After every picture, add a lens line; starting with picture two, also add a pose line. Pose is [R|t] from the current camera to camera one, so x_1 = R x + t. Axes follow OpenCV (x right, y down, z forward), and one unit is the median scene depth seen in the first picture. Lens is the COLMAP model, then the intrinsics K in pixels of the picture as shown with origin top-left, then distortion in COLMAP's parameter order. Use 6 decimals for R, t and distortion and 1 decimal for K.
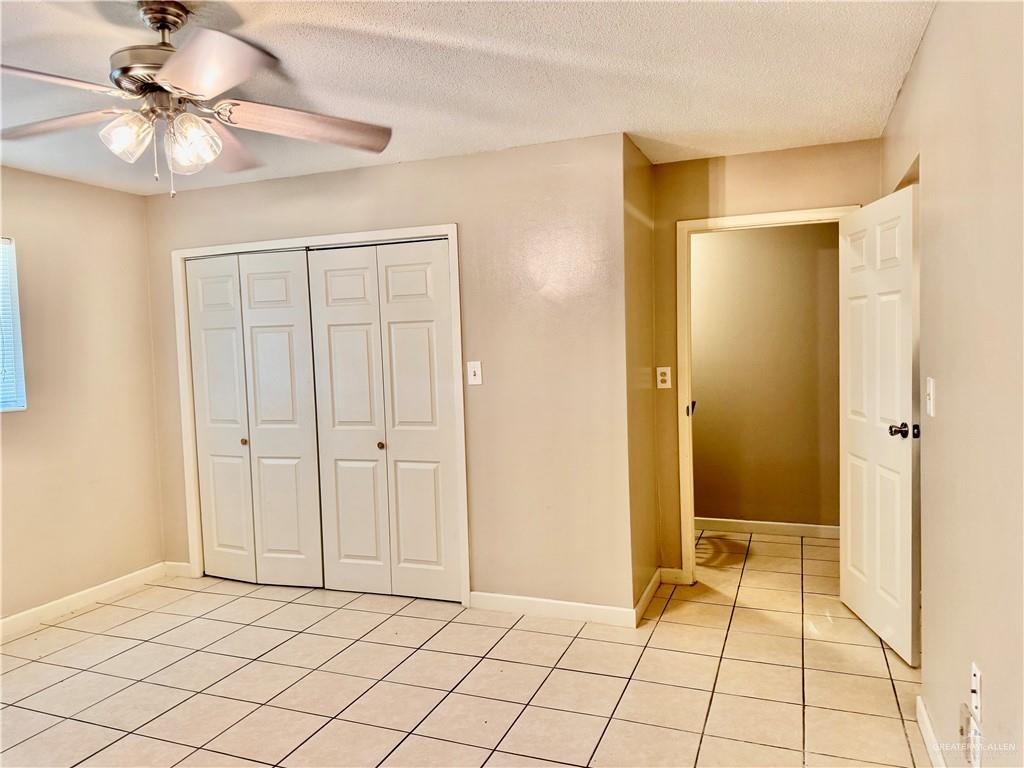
lens RADIAL K [[728.6, 0, 514.8], [0, 728.6, 383.9], [0, 0, 1]] dist [0.054438, -0.044059]
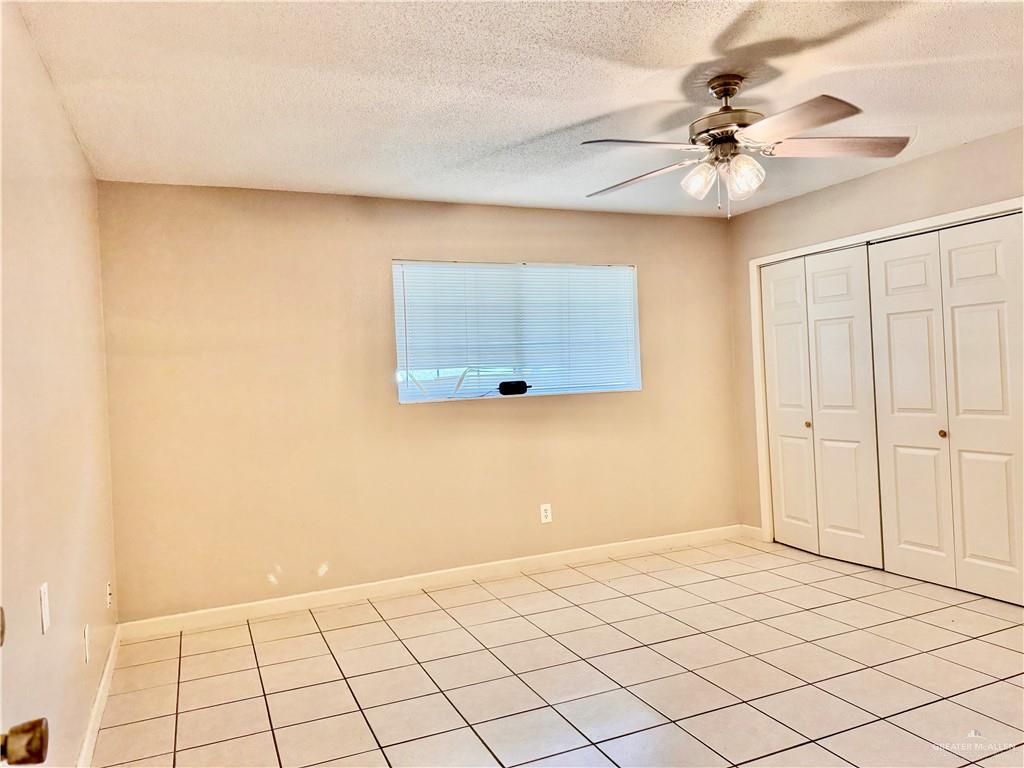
lens RADIAL K [[728.6, 0, 507.4], [0, 728.6, 379.9], [0, 0, 1]] dist [0.054438, -0.044059]
pose [[0.706761, 0.007064, -0.707417, 0.103183], [-0.014510, 0.999885, -0.004512, 0.025027], [0.707303, 0.013453, 0.706782, -0.115203]]
